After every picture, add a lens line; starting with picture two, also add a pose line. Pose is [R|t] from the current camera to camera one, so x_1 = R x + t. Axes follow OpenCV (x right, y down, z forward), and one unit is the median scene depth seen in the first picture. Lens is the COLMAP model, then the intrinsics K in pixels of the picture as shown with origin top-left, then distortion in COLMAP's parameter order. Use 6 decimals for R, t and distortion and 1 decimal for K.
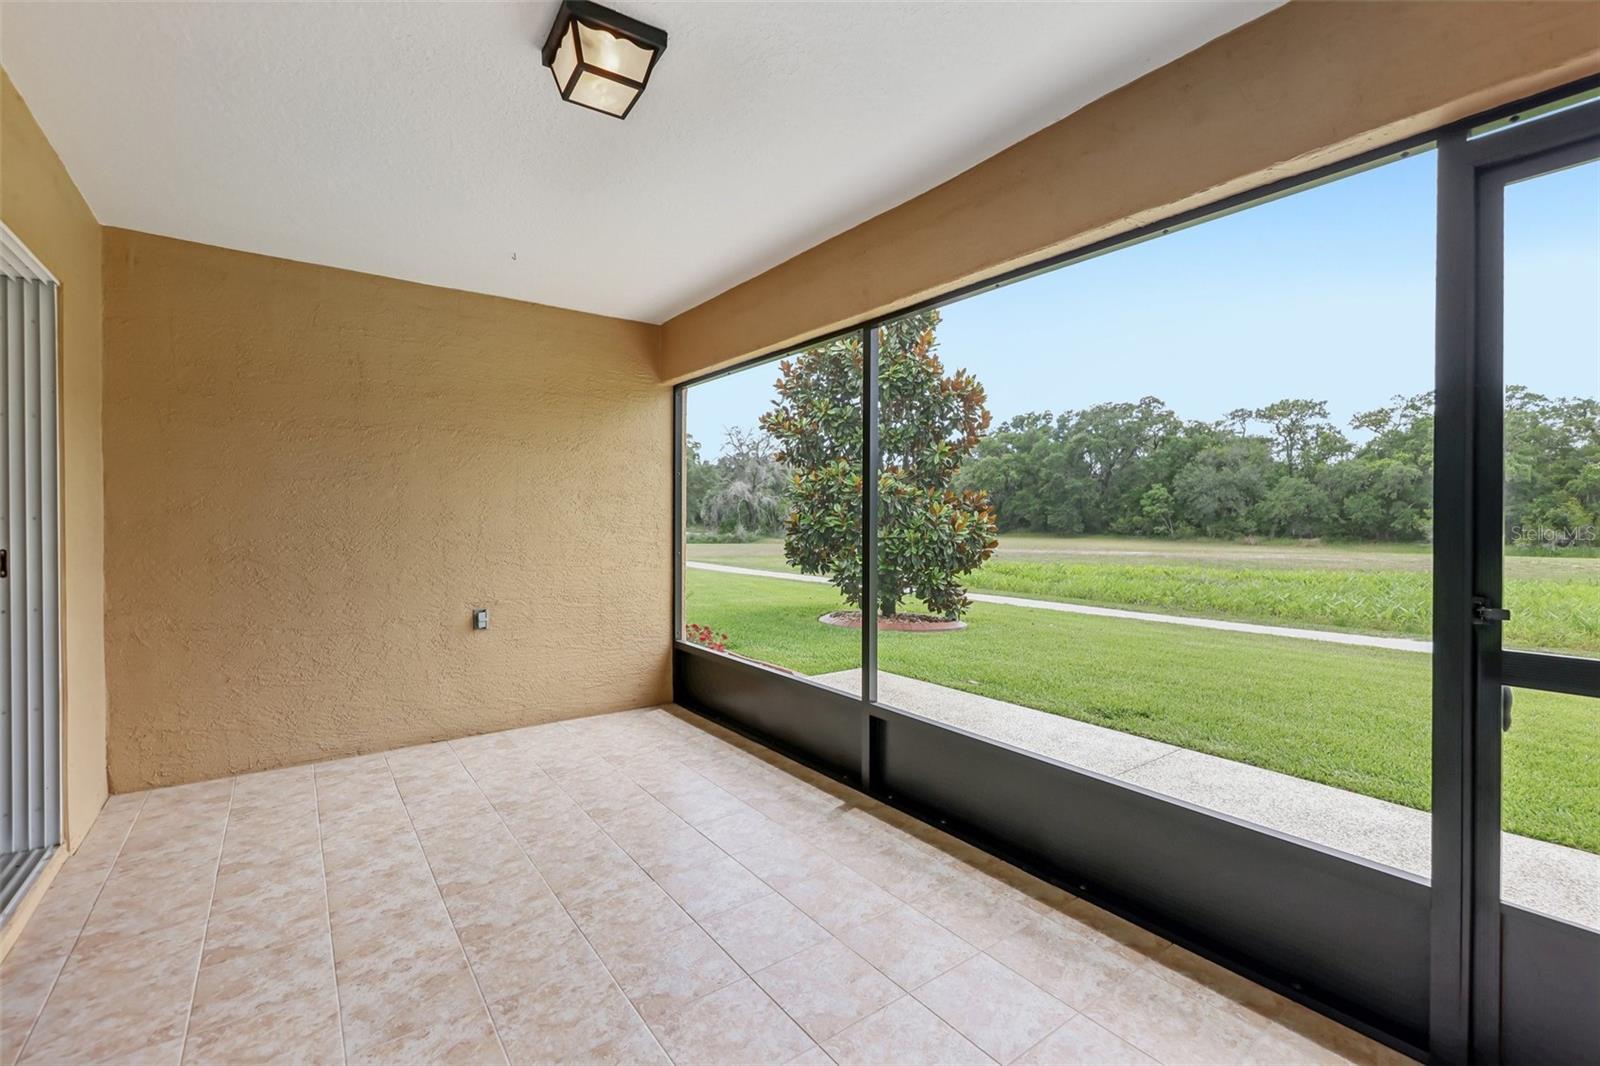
lens RADIAL K [[688.3, 0, 792.7], [0, 688.3, 527.3], [0, 0, 1]] dist [0.003557, 0.000008]
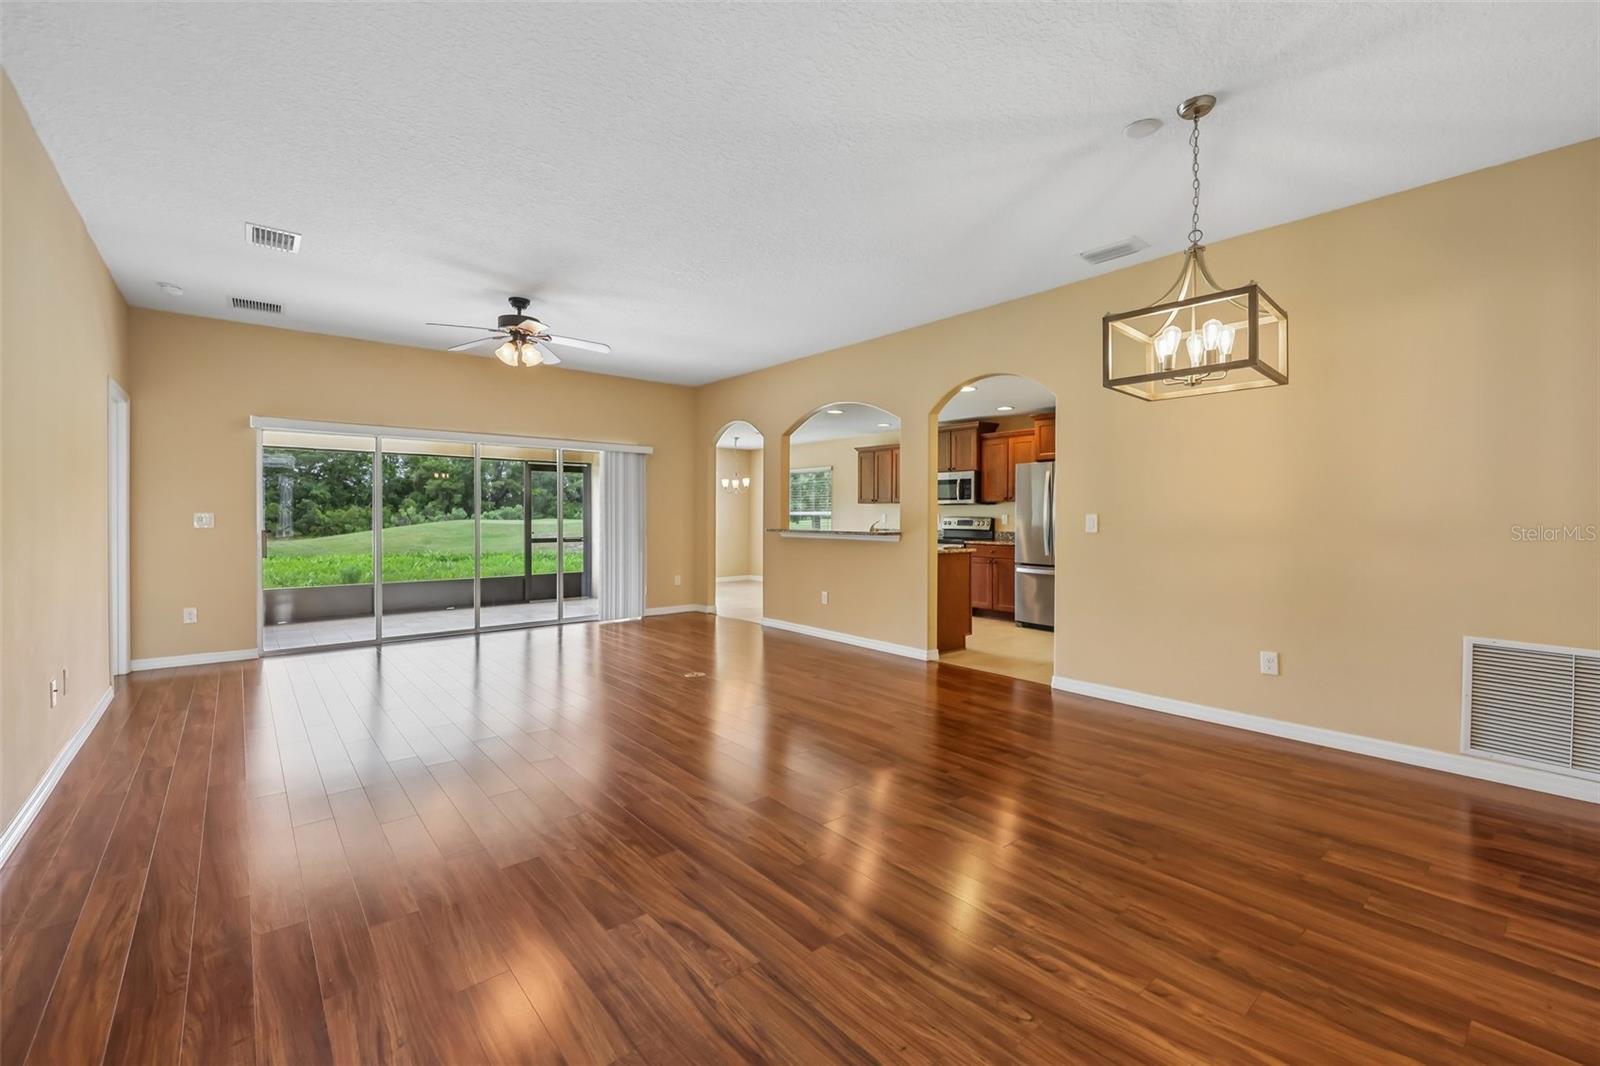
lens RADIAL K [[668.4, 0, 799.6], [0, 668.4, 520.2], [0, 0, 1]] dist [0.003520, -0.001419]
pose [[-0.062734, -0.010422, 0.997976, -0.106688], [0.012247, 0.999862, 0.011211, -0.000819], [-0.997955, 0.012925, -0.062598, -0.023153]]
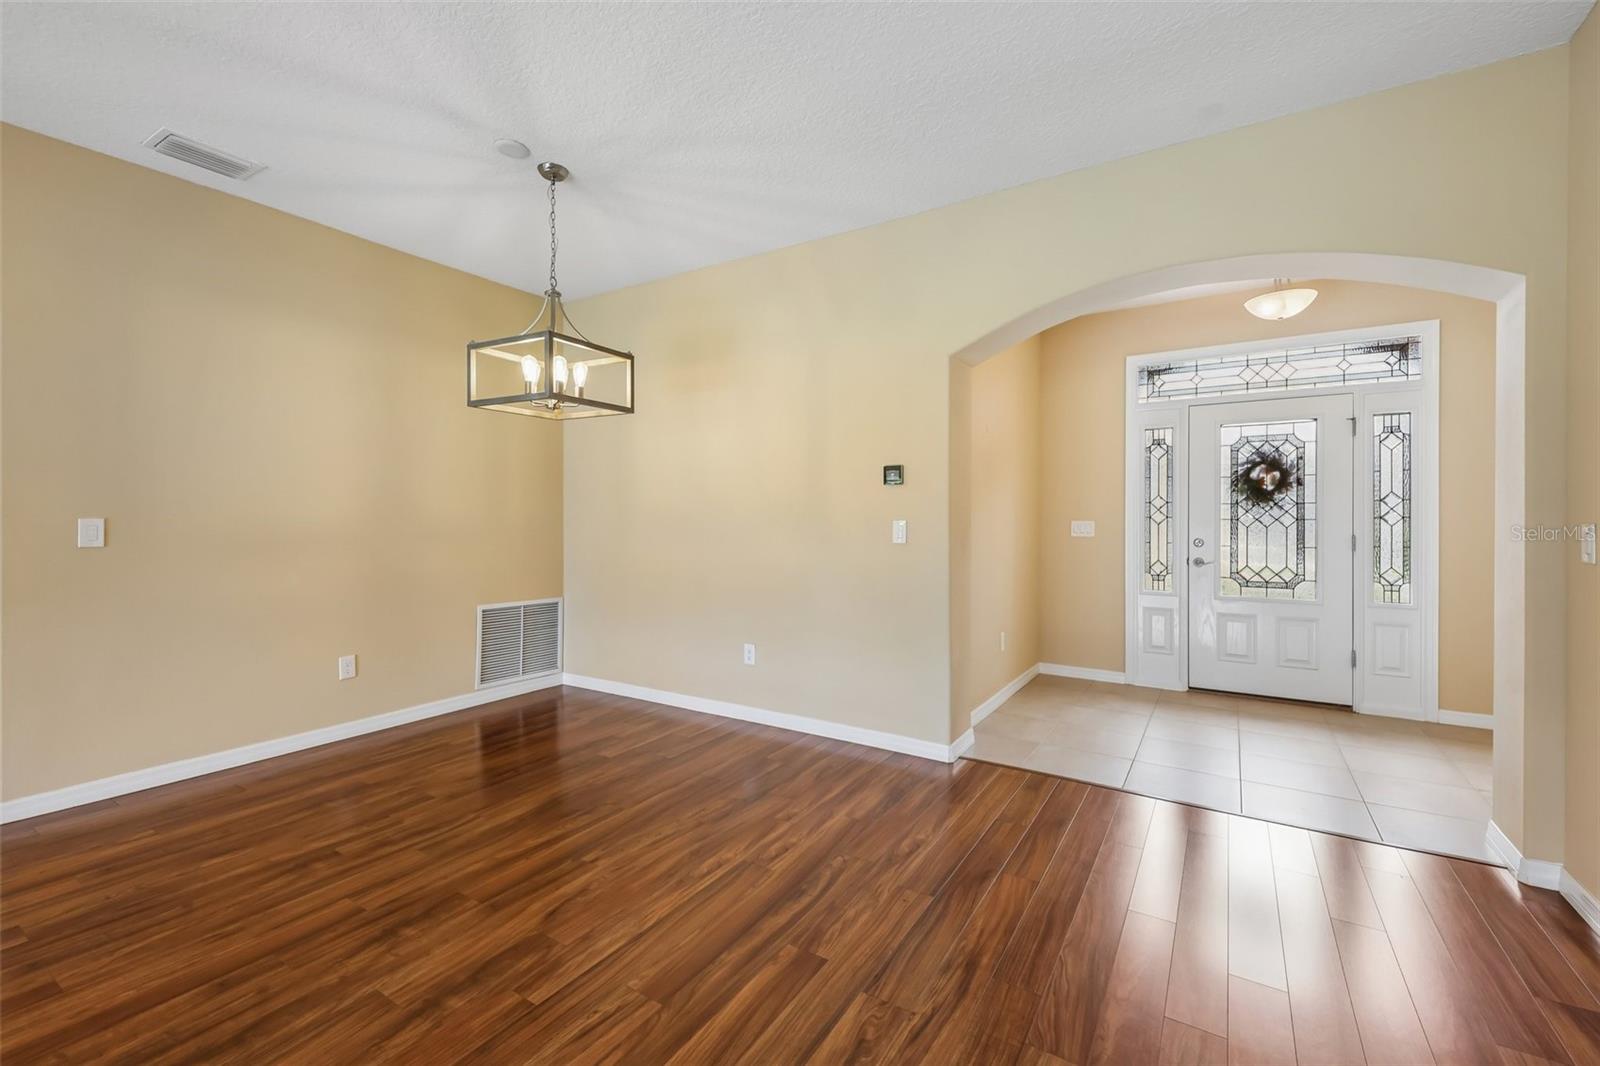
lens RADIAL K [[668.4, 0, 788.6], [0, 668.4, 522.4], [0, 0, 1]] dist [0.003520, -0.001419]
pose [[-0.935795, -0.002817, -0.352533, -0.074987], [-0.009242, 0.999820, 0.016543, -0.001111], [0.352423, 0.018738, -0.935653, -0.004388]]
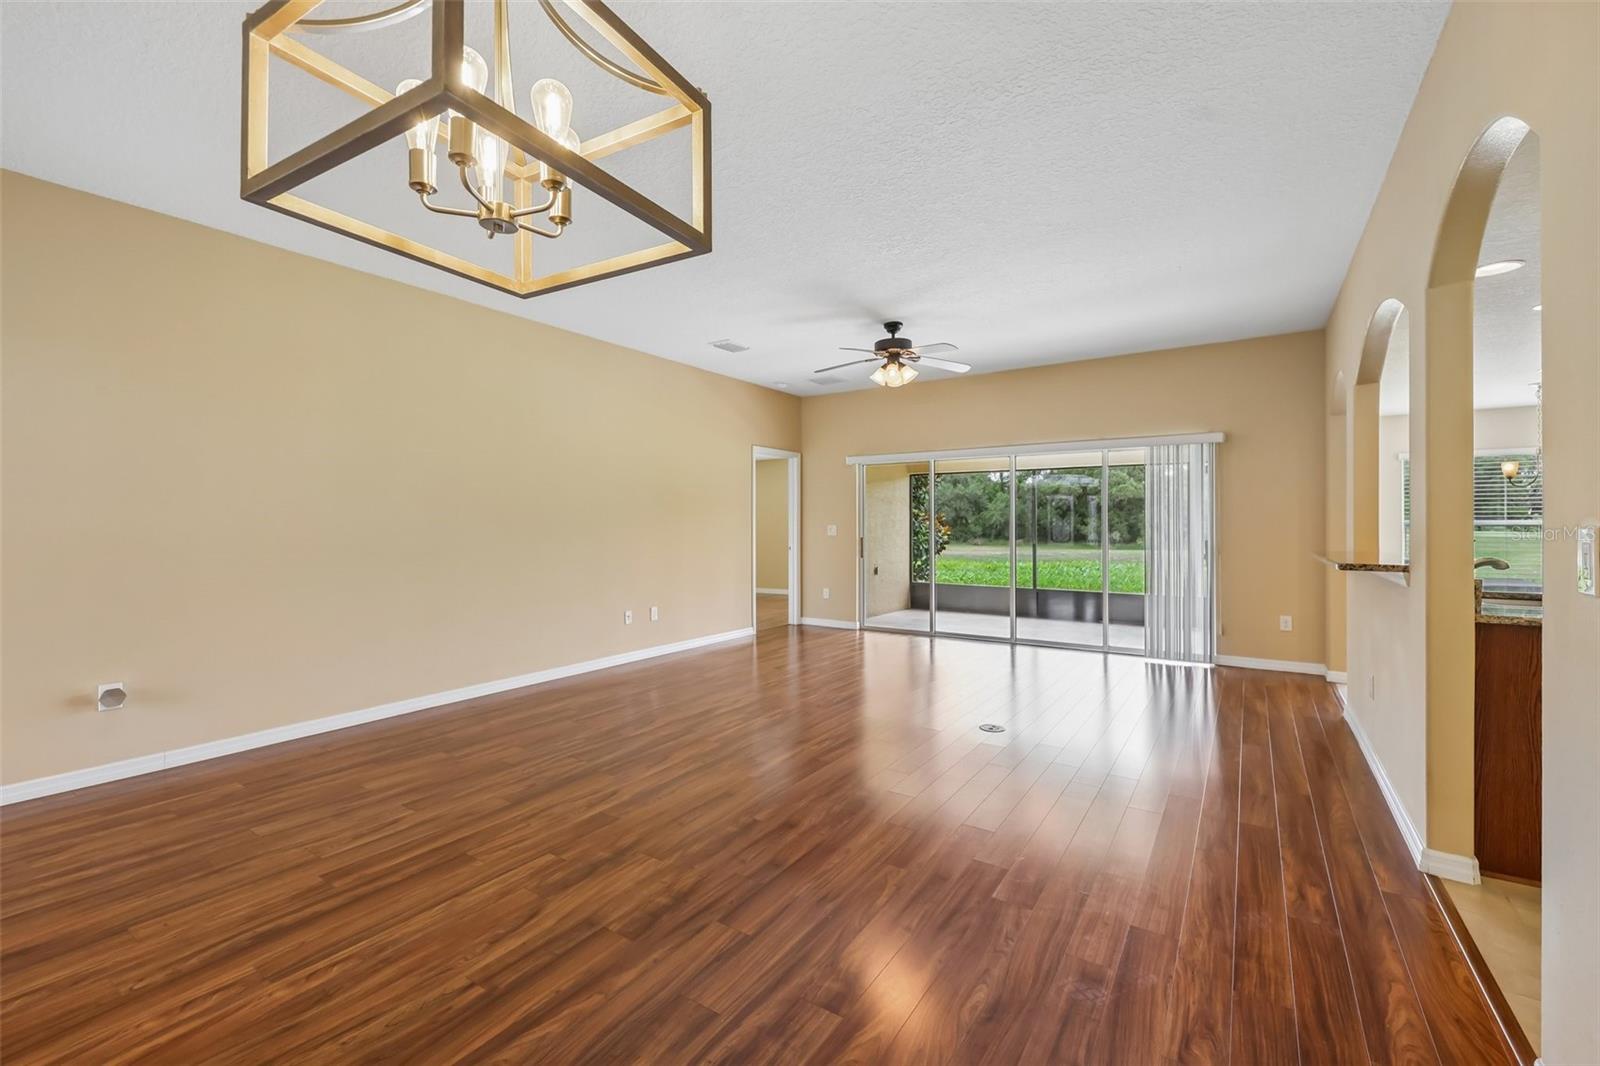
lens RADIAL K [[668.4, 0, 797.9], [0, 668.4, 521.4], [0, 0, 1]] dist [0.003520, -0.001419]
pose [[0.940872, -0.003116, 0.338749, -0.074650], [0.009554, 0.999804, -0.017340, -0.000420], [-0.338629, 0.019552, 0.940717, -0.059010]]
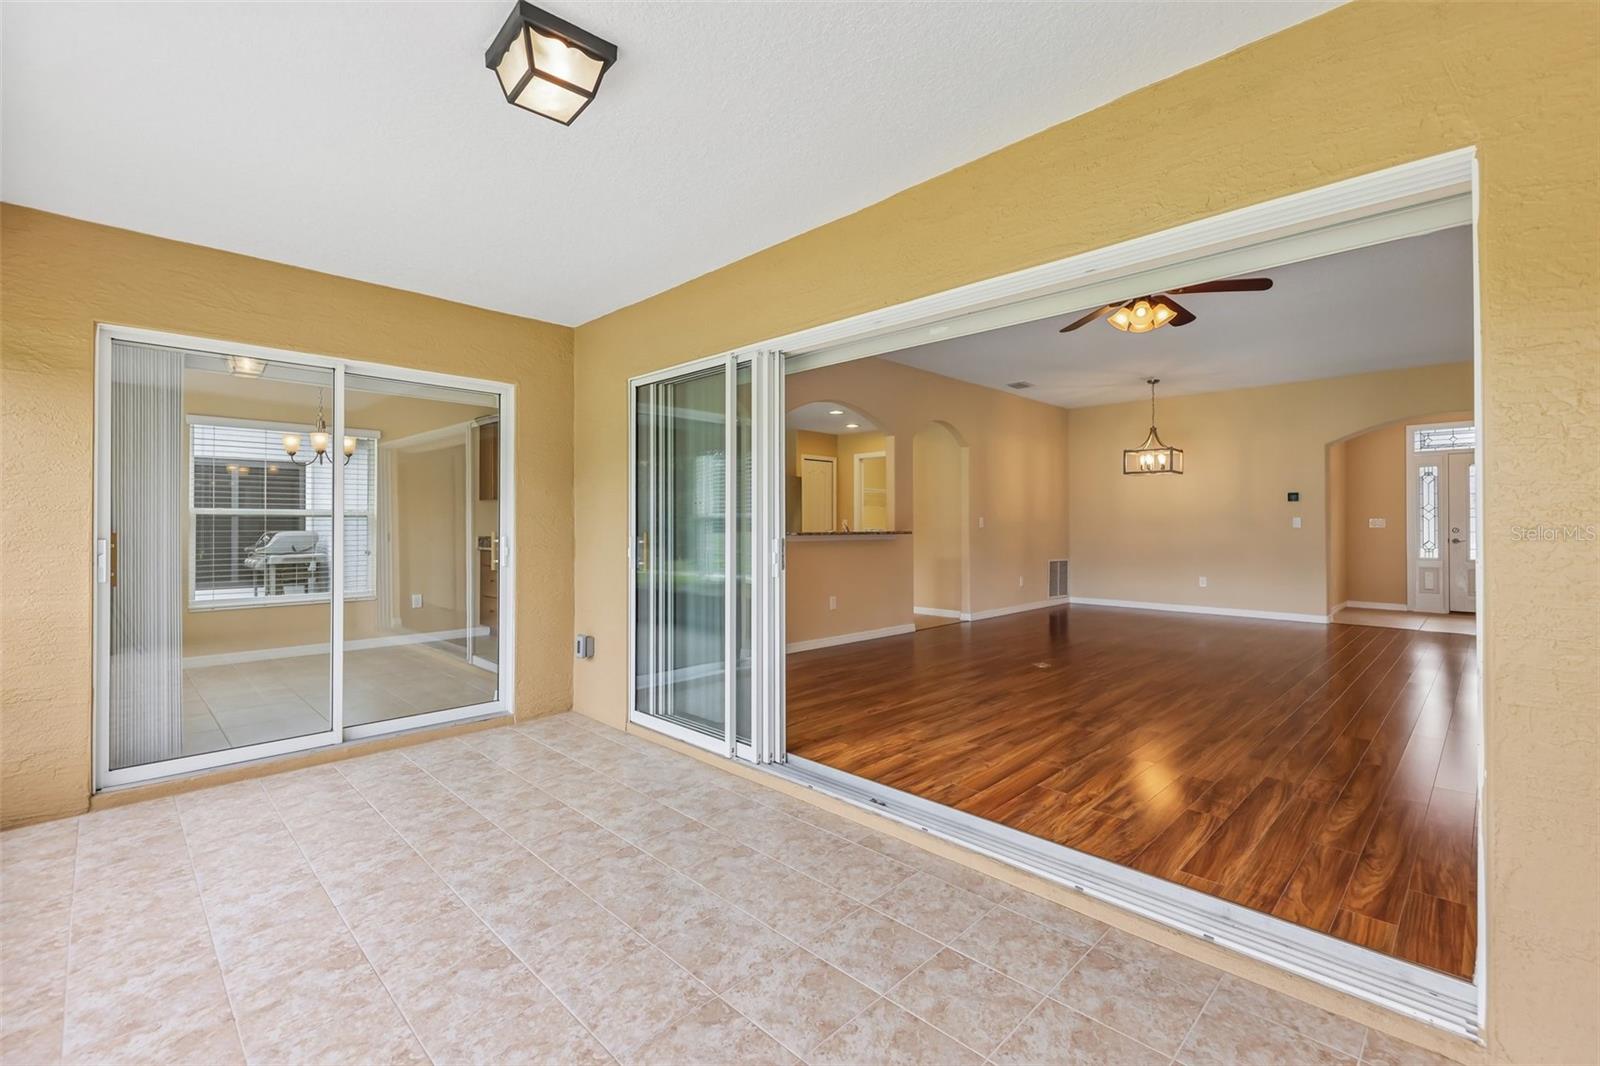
lens RADIAL K [[688.3, 0, 797.2], [0, 688.3, 516.0], [0, 0, 1]] dist [0.003557, 0.000008]
pose [[-0.989325, -0.003100, -0.145690, -0.017098], [-0.004341, 0.999957, 0.008202, -0.001335], [0.145658, 0.008747, -0.989296, 0.040976]]
